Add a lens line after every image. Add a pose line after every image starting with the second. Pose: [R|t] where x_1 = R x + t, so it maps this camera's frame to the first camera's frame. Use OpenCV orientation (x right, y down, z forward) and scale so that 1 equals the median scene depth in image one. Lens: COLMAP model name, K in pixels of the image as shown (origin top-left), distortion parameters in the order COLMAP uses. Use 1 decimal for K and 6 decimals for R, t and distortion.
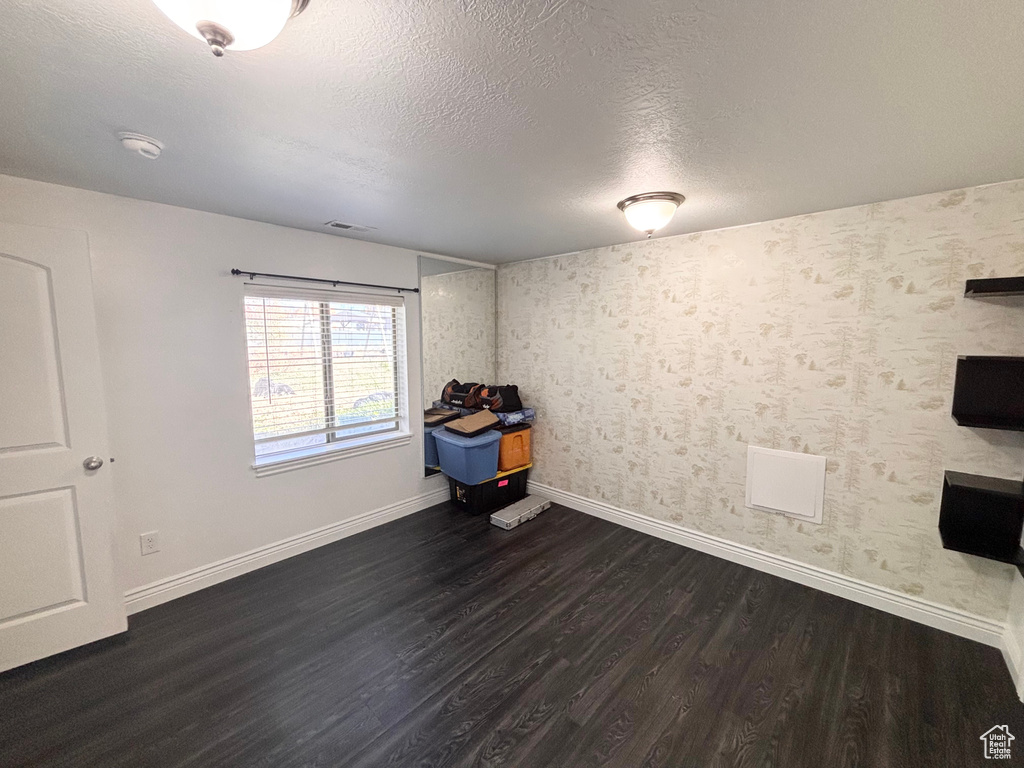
lens RADIAL K [[414.2, 0, 507.9], [0, 414.2, 378.0], [0, 0, 1]] dist [0.000486, -0.000183]
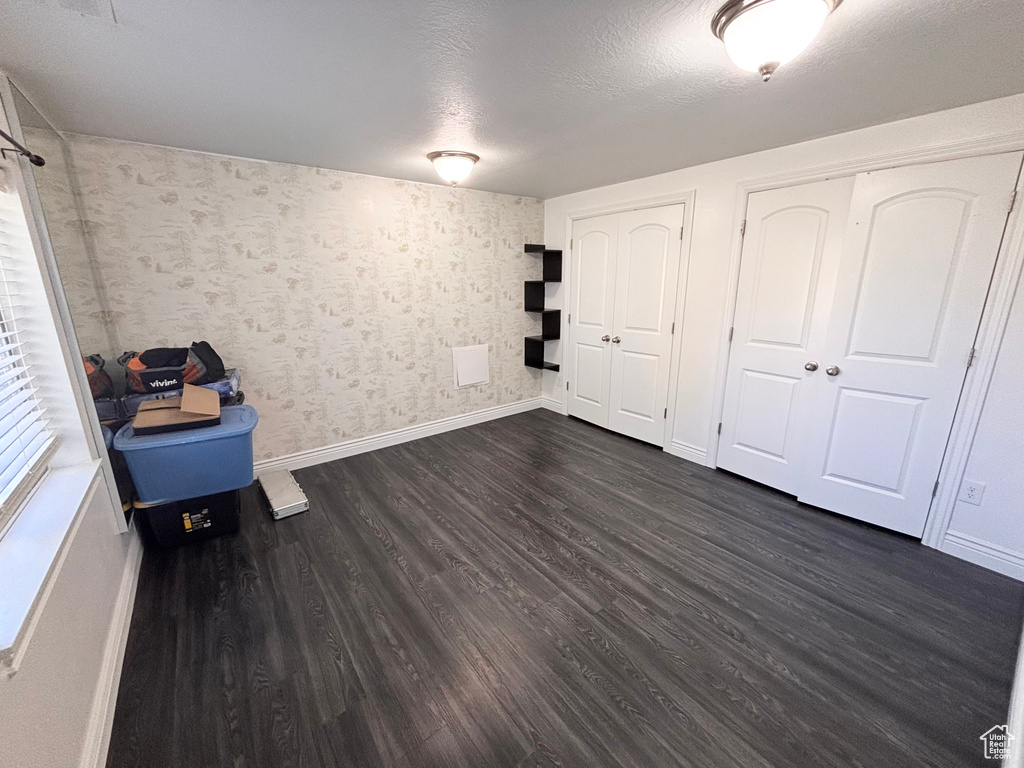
lens RADIAL K [[414.2, 0, 508.3], [0, 414.2, 385.0], [0, 0, 1]] dist [0.000486, -0.000183]
pose [[0.178052, -0.242950, 0.953558, -0.766822], [0.103081, 0.968316, 0.227463, -0.021762], [-0.978607, 0.057793, 0.197454, 0.504310]]
